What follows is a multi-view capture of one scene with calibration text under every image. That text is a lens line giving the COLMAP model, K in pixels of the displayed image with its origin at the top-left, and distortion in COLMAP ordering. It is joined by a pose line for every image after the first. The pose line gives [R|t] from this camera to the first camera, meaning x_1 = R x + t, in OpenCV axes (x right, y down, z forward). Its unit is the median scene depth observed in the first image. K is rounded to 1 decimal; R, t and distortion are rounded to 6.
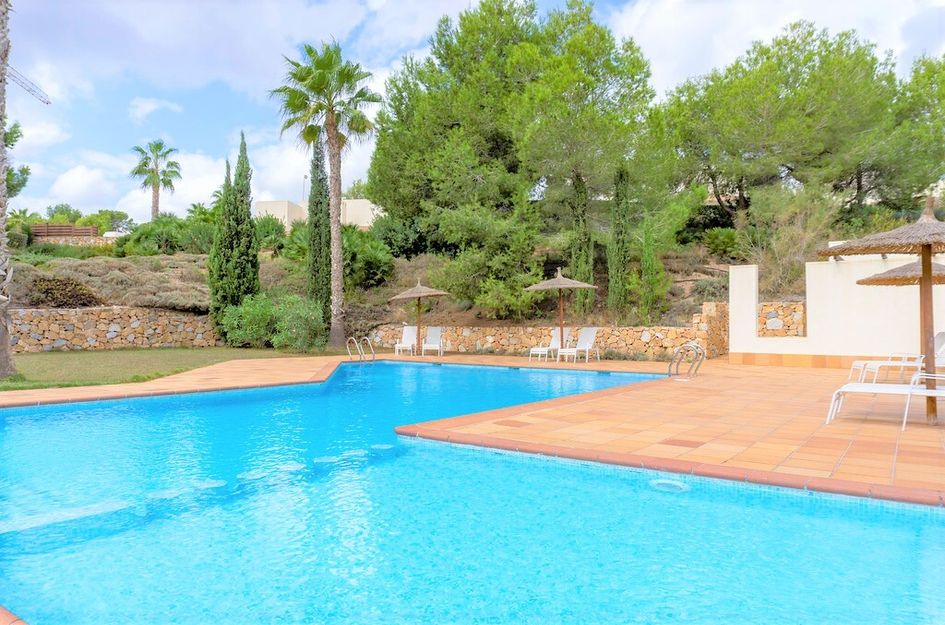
lens RADIAL K [[640.6, 0, 472.5], [0, 640.6, 312.5], [0, 0, 1]] dist [-0.005586, 0.000113]
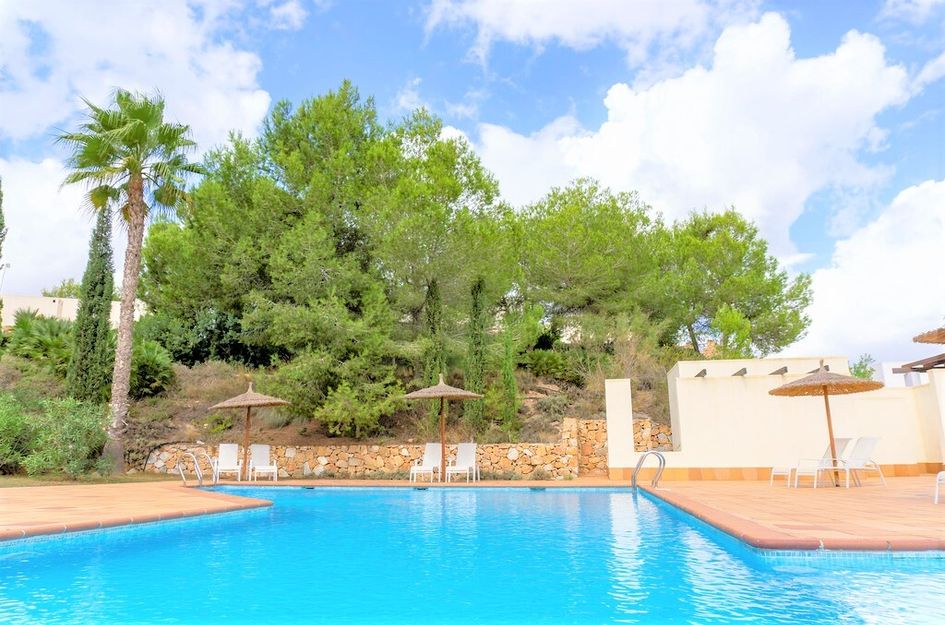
lens RADIAL K [[640.6, 0, 472.5], [0, 640.6, 312.5], [0, 0, 1]] dist [-0.005586, 0.000113]
pose [[0.901519, 0.090720, 0.423122, -0.172074], [-0.002296, 0.978767, -0.204963, 0.023638], [-0.432733, 0.183807, 0.882586, 0.140283]]
